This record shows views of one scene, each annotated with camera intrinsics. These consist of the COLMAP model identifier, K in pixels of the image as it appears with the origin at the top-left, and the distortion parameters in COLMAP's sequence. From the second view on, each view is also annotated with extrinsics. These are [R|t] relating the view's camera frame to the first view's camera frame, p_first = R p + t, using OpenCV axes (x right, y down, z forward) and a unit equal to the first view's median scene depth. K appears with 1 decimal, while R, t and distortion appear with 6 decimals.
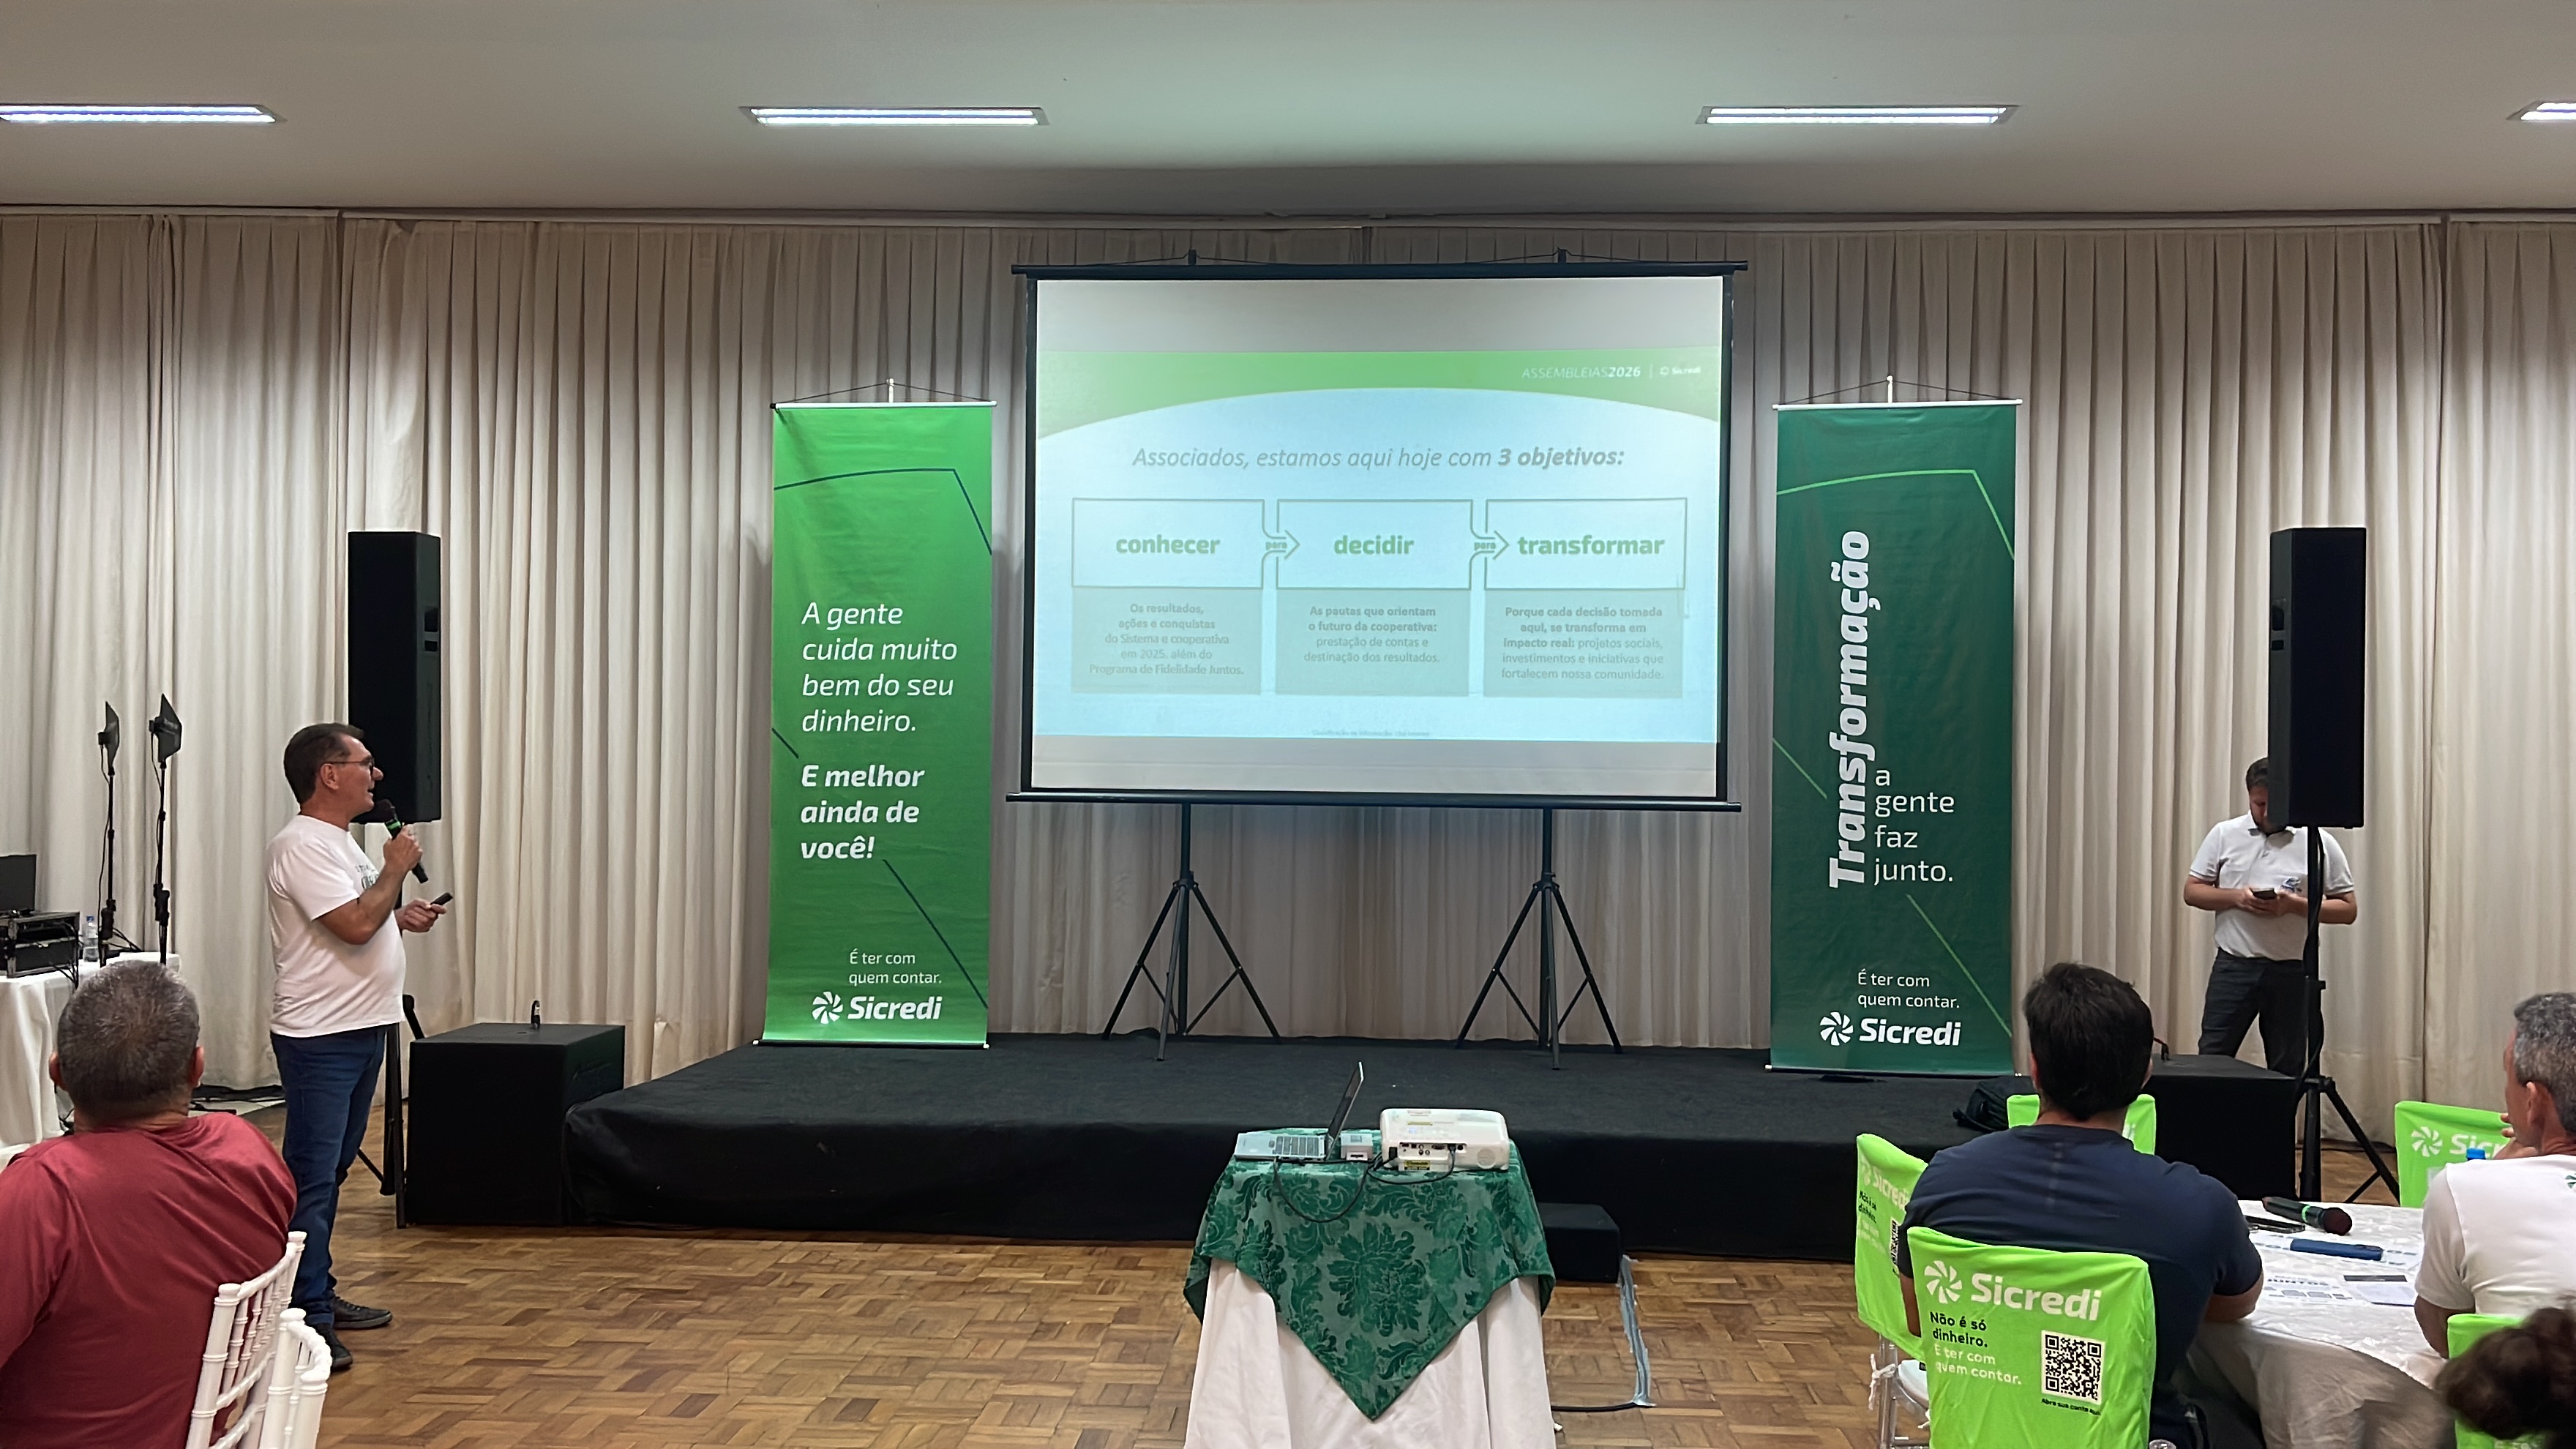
lens RADIAL K [[2301.8, 0, 1297.0], [0, 2301.8, 727.0], [0, 0, 1]] dist [0.096253, -0.093790]
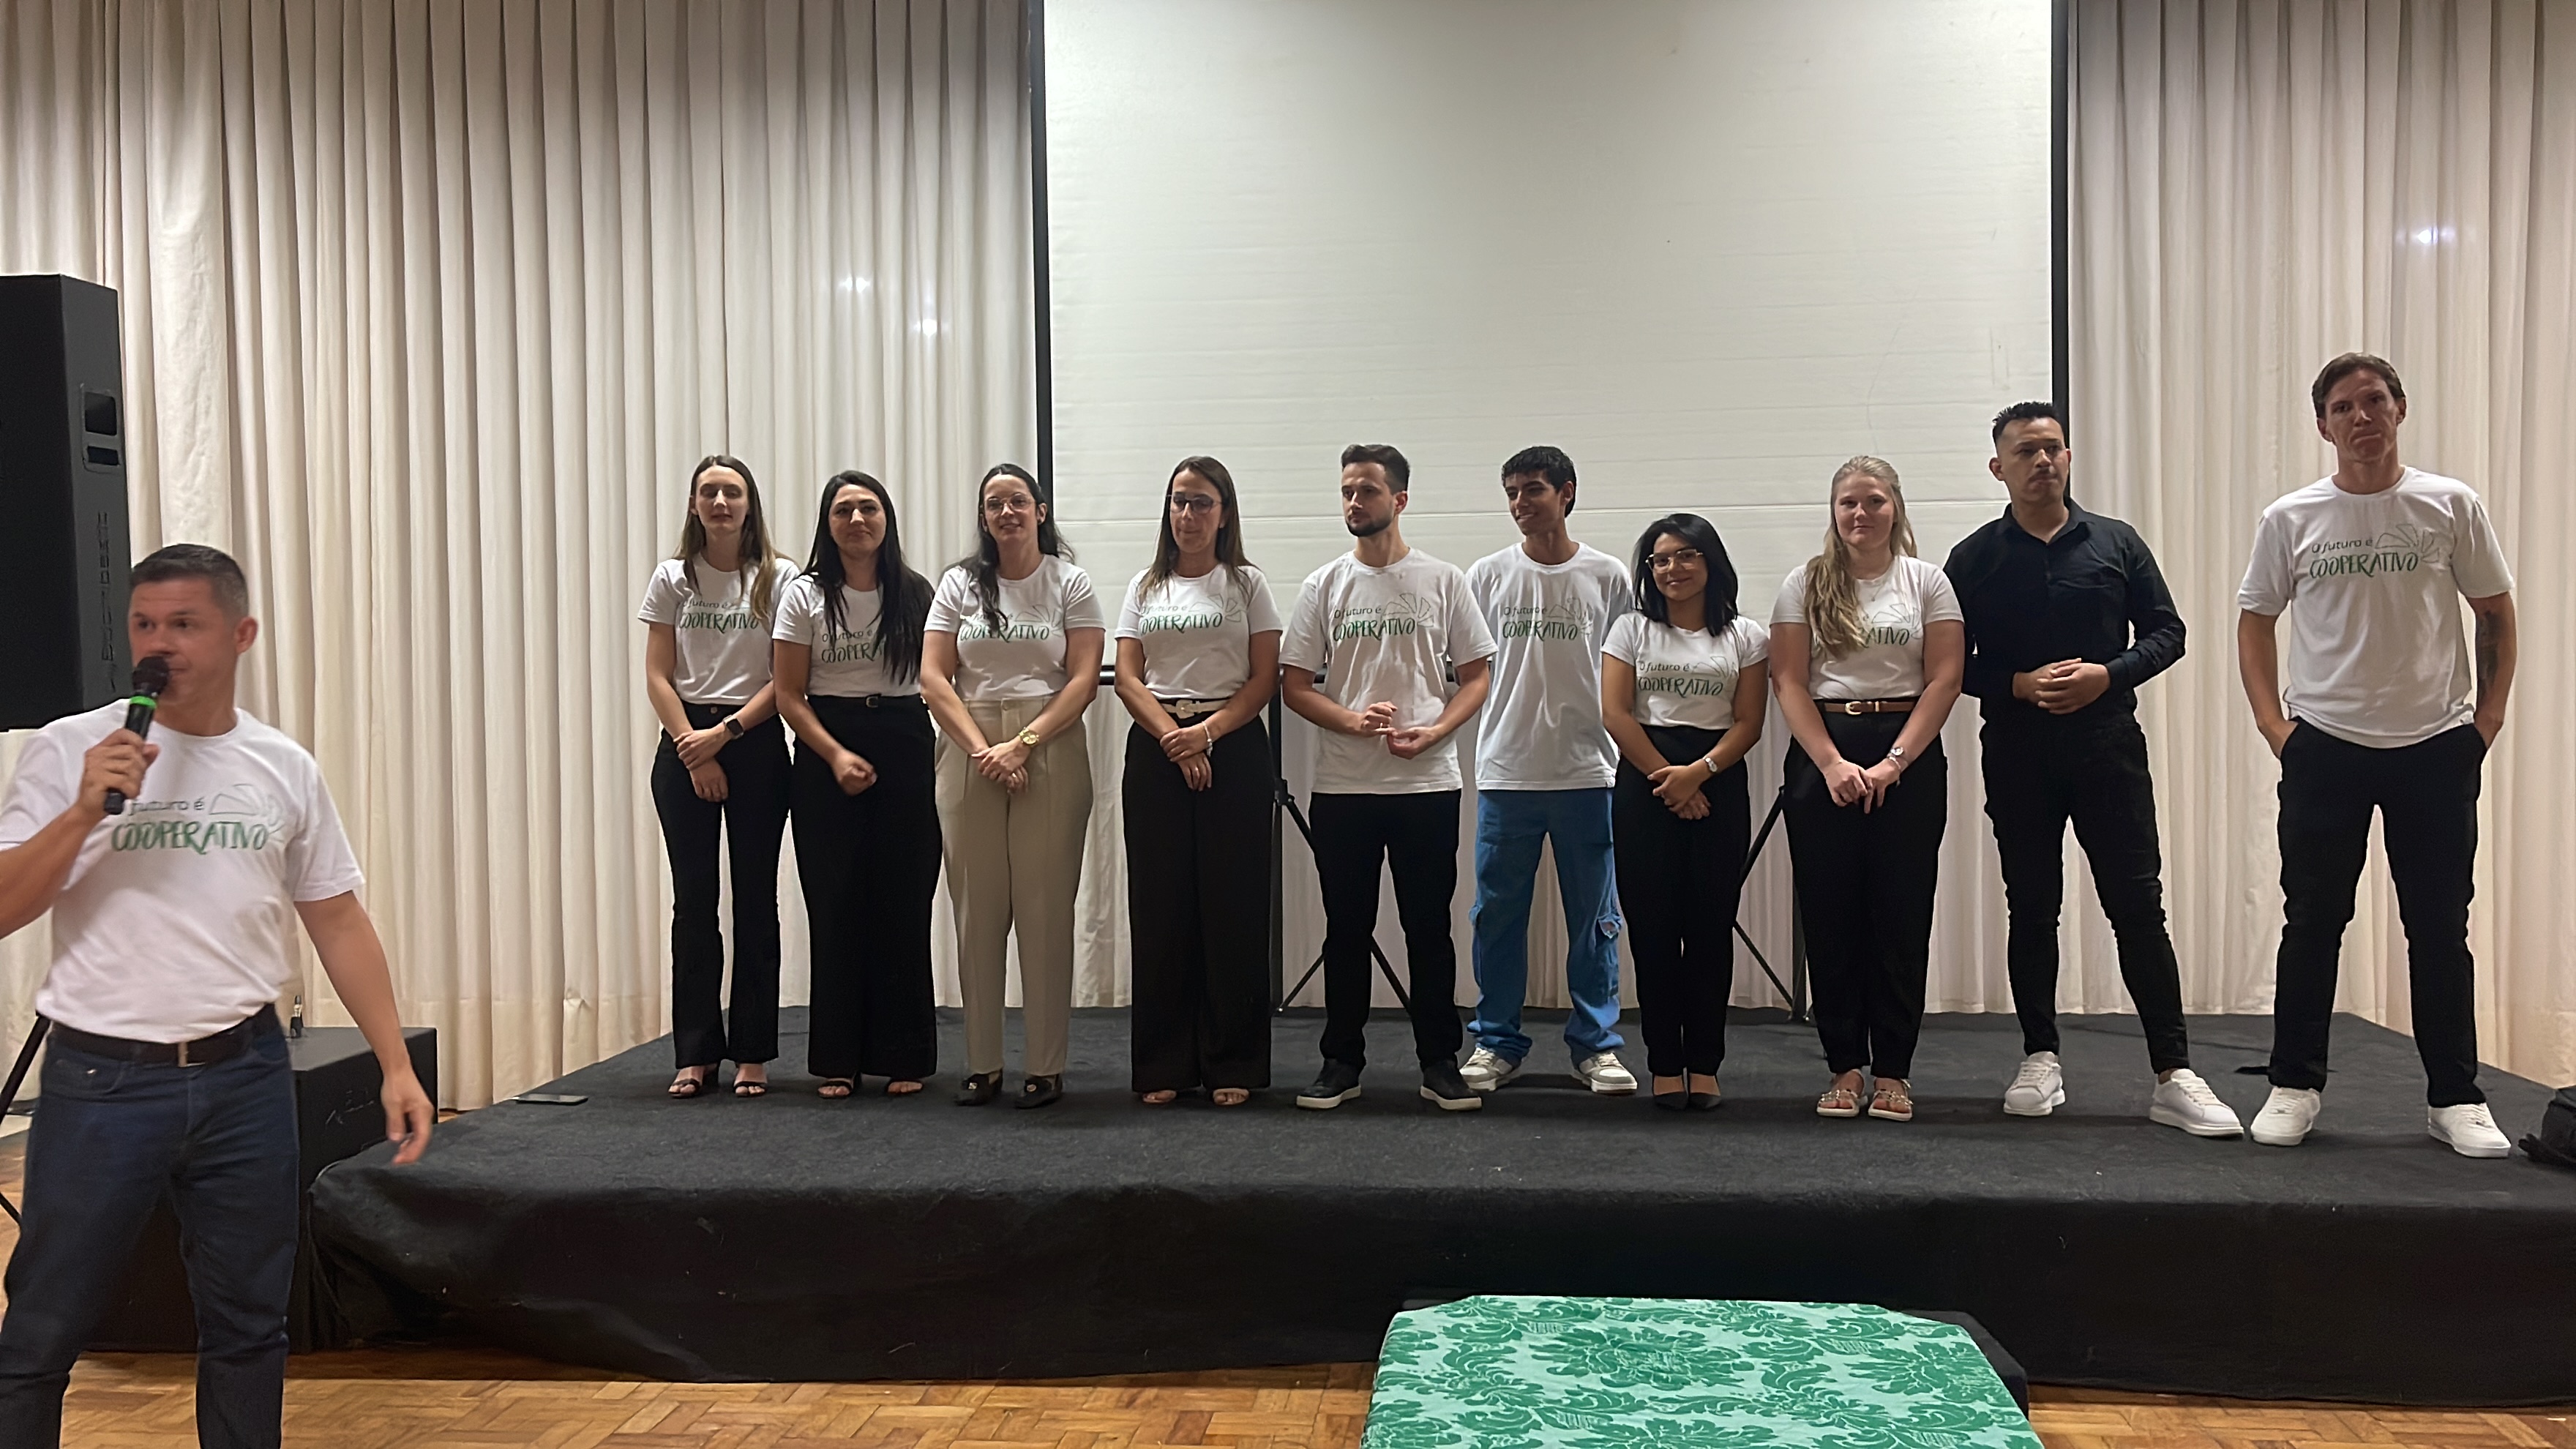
lens RADIAL K [[2301.8, 0, 1297.0], [0, 2301.8, 727.0], [0, 0, 1]] dist [0.096253, -0.093790]
pose [[0.998841, -0.023390, -0.042077, -0.011346], [0.025064, 0.998897, 0.039696, 0.018910], [0.041103, -0.040705, 0.998325, 0.293780]]
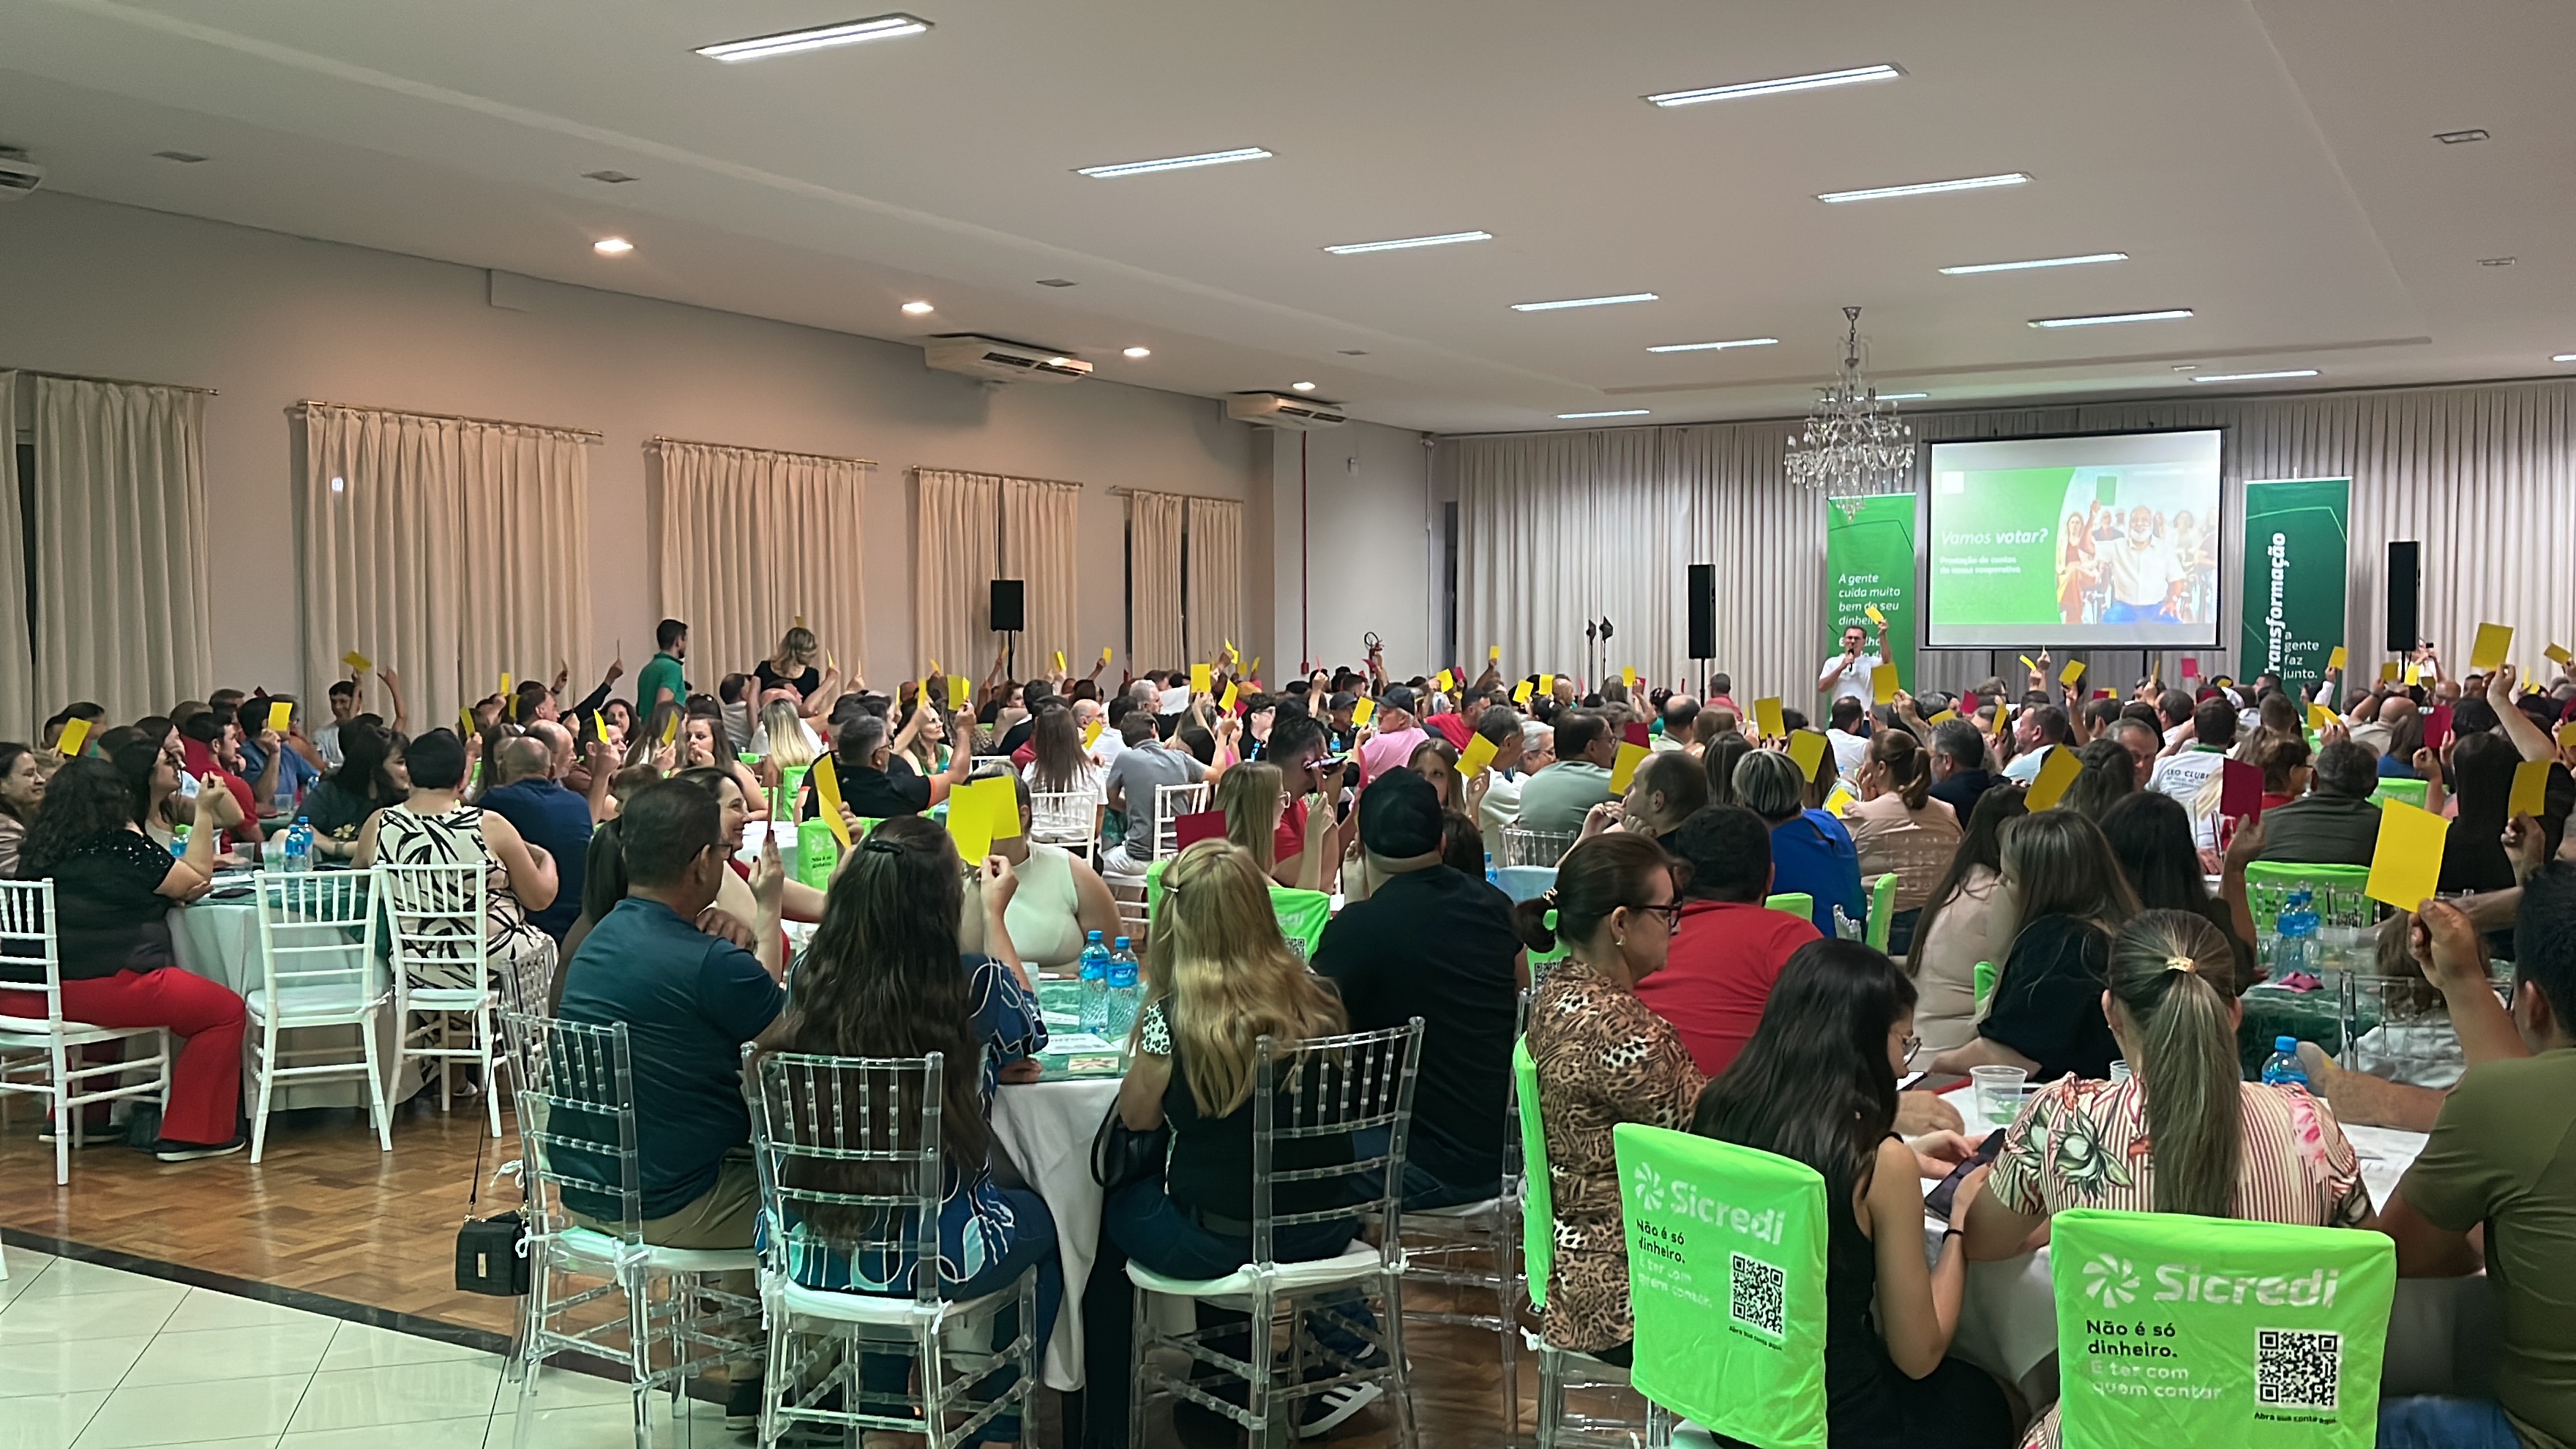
lens RADIAL K [[2301.8, 0, 1297.0], [0, 2301.8, 727.0], [0, 0, 1]] dist [0.096253, -0.093790]
pose [[0.894973, 0.002162, -0.446115, 0.402295], [0.023224, 0.998407, 0.051428, -0.031398], [0.445516, -0.056387, 0.893497, -1.605646]]
